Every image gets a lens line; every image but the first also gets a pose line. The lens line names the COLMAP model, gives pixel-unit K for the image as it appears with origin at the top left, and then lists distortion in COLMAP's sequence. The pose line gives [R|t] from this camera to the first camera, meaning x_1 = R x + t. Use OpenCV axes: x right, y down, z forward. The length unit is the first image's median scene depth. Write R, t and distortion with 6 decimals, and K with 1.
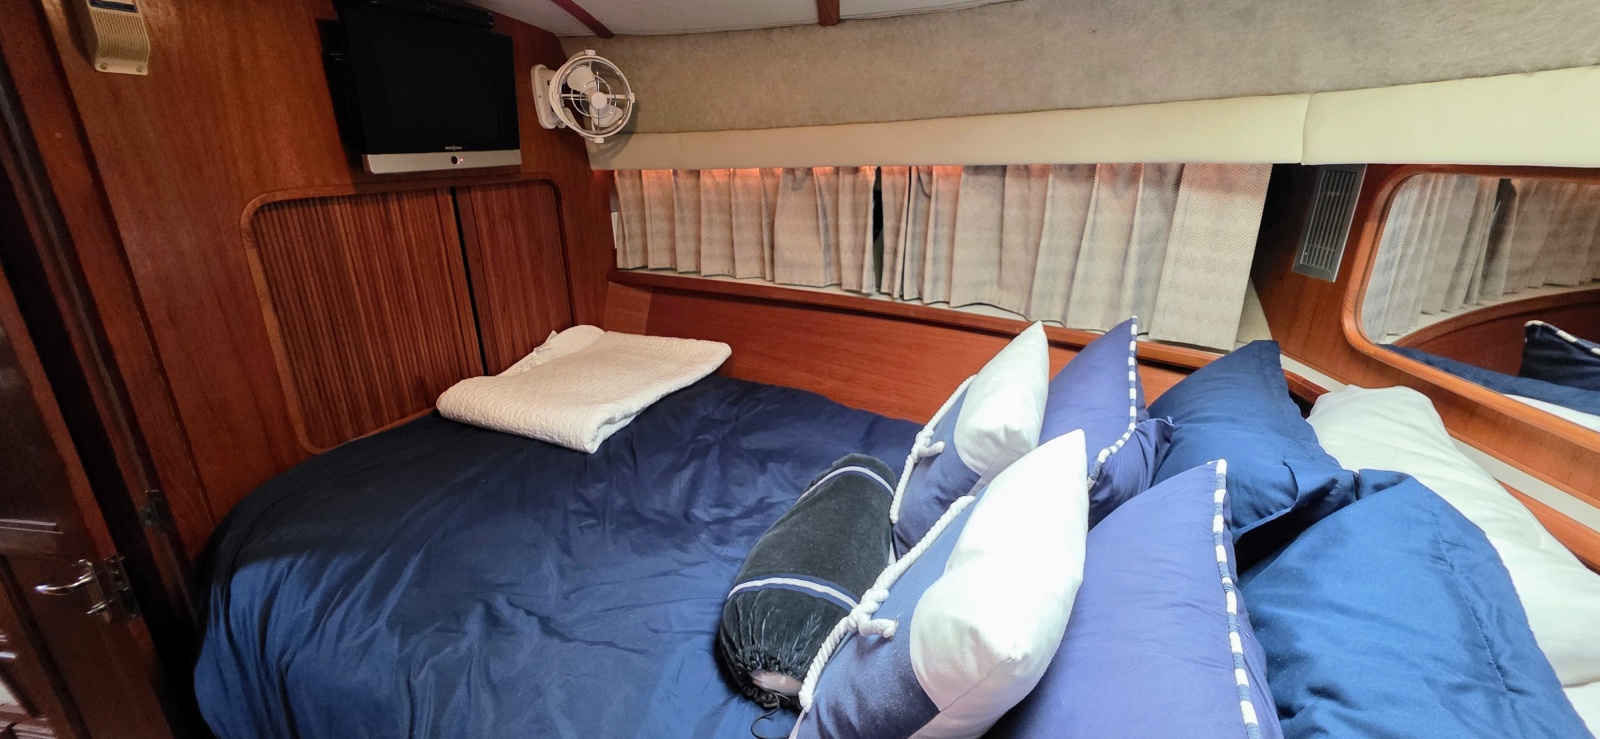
lens RADIAL K [[648.0, 0, 834.5], [0, 648.0, 345.6], [0, 0, 1]] dist [-0.016100, 0.000051]
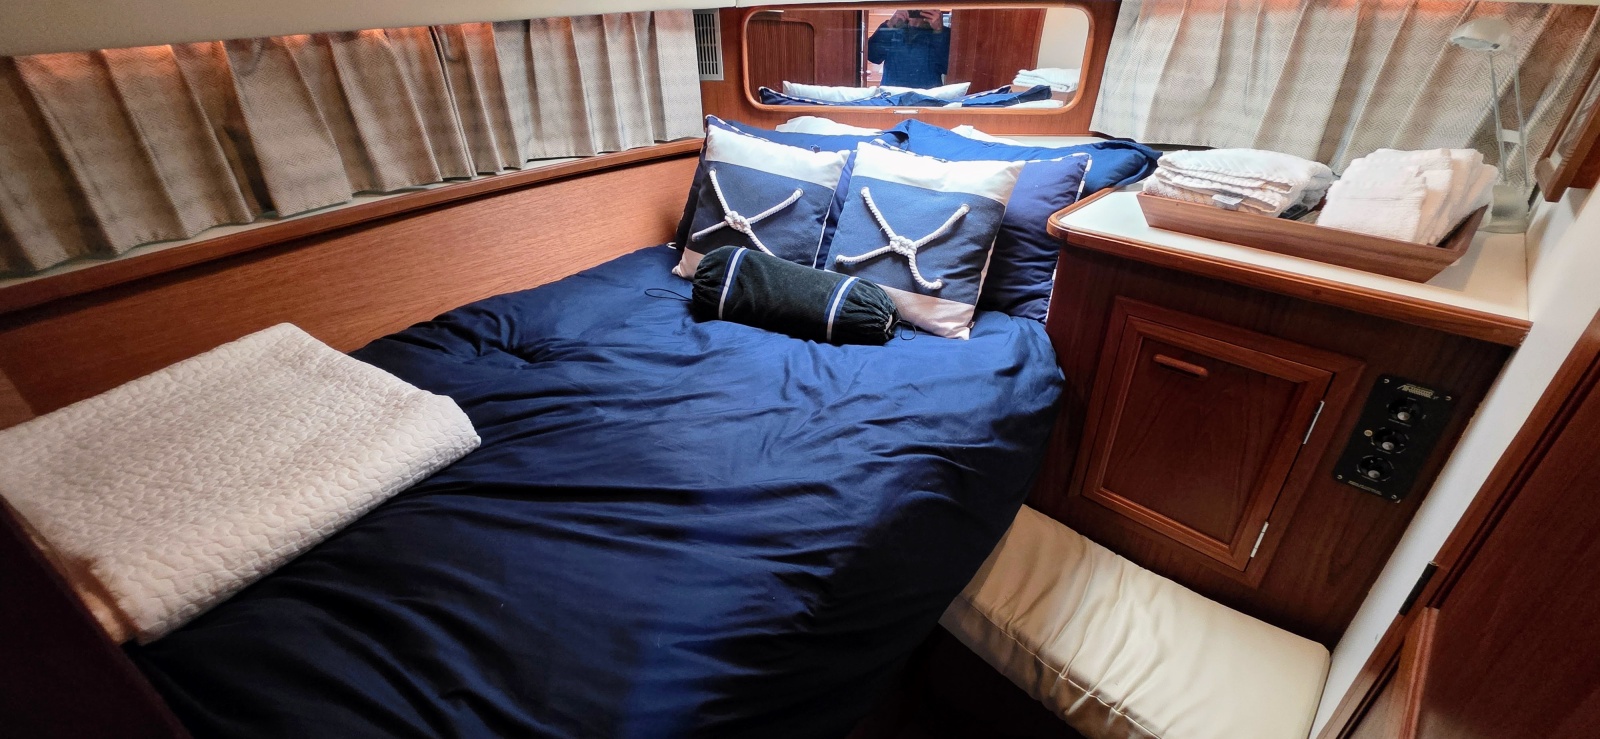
lens RADIAL K [[639.6, 0, 800.3], [0, 639.6, 352.1], [0, 0, 1]] dist [0.000392, 0.000460]
pose [[0.112391, -0.478364, 0.870940, -0.863126], [0.311081, 0.849372, 0.426375, -0.115797], [-0.943715, 0.223012, 0.244272, 0.413854]]
